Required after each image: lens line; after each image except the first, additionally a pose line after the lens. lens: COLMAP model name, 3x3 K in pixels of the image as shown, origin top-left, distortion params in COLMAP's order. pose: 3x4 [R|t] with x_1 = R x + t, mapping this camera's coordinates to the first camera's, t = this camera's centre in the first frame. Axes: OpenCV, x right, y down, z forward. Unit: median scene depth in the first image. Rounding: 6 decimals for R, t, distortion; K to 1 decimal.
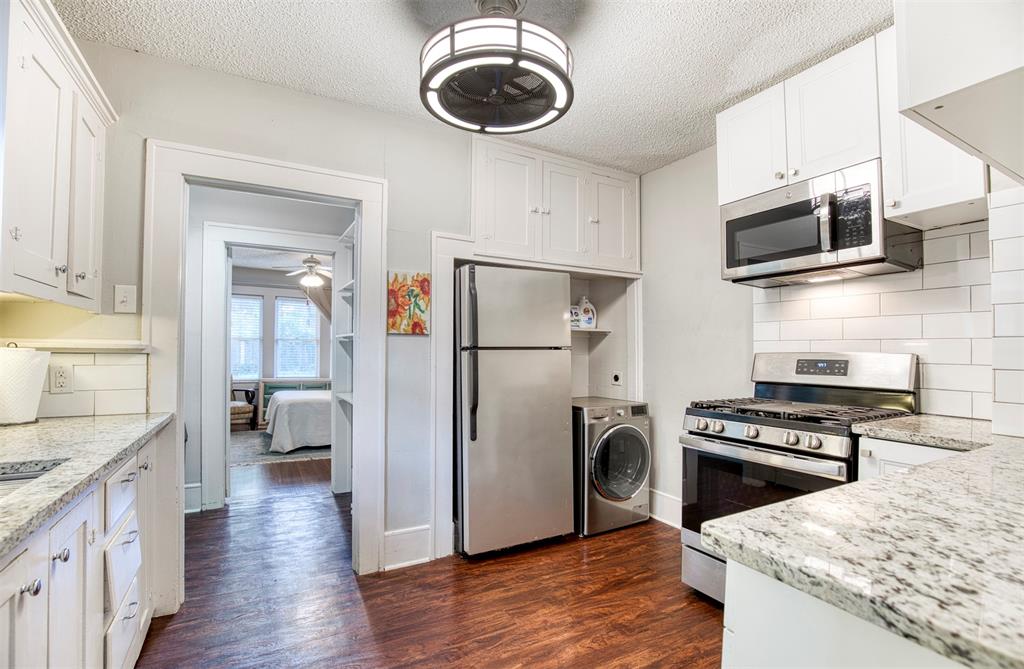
lens RADIAL K [[463.8, 0, 505.9], [0, 463.8, 343.2], [0, 0, 1]] dist [-0.019781, -0.000173]
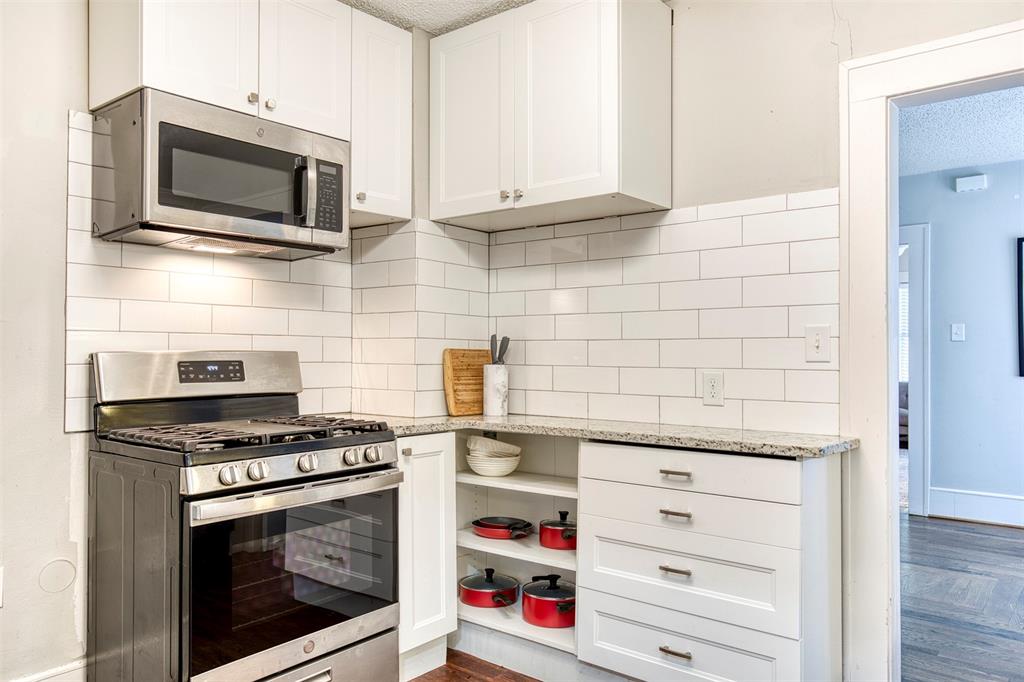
lens RADIAL K [[748.8, 0, 508.5], [0, 748.8, 343.6], [0, 0, 1]] dist [-0.002878, 0.005198]
pose [[-0.383166, 0.001820, 0.923678, -0.557950], [-0.020676, 0.999731, -0.010547, 0.011480], [-0.923448, -0.023139, -0.383025, 0.990972]]
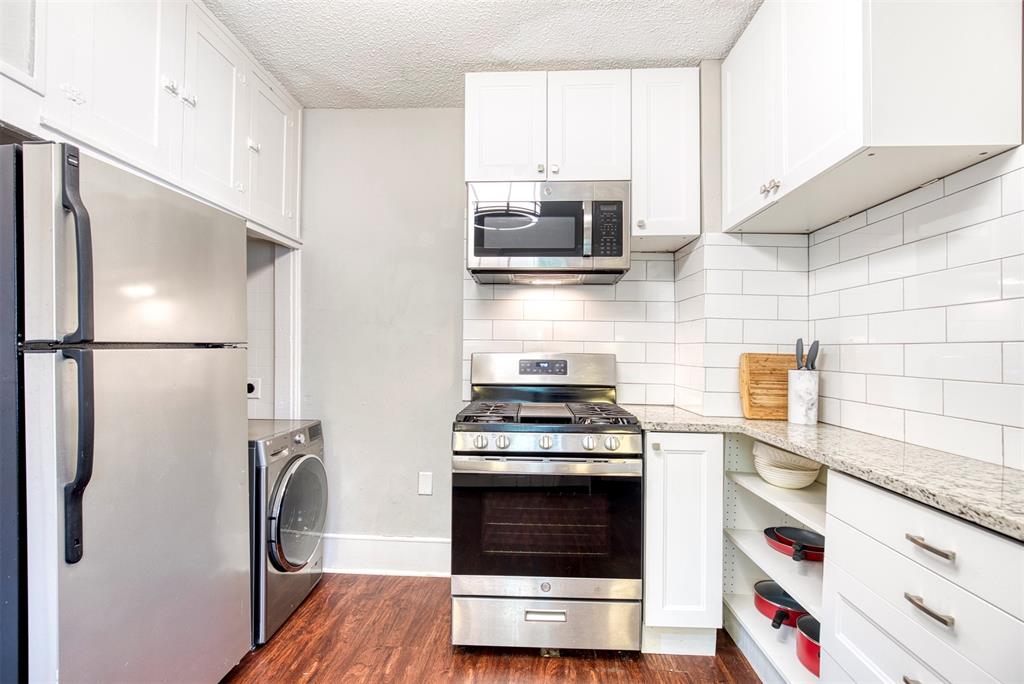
lens RADIAL K [[476.5, 0, 508.8], [0, 476.5, 344.5], [0, 0, 1]] dist [-0.021238, 0.004974]
pose [[0.523122, 0.009768, 0.852202, -0.256331], [-0.022867, 0.999735, 0.002578, 0.000618], [-0.851951, -0.020836, 0.523207, 0.493149]]
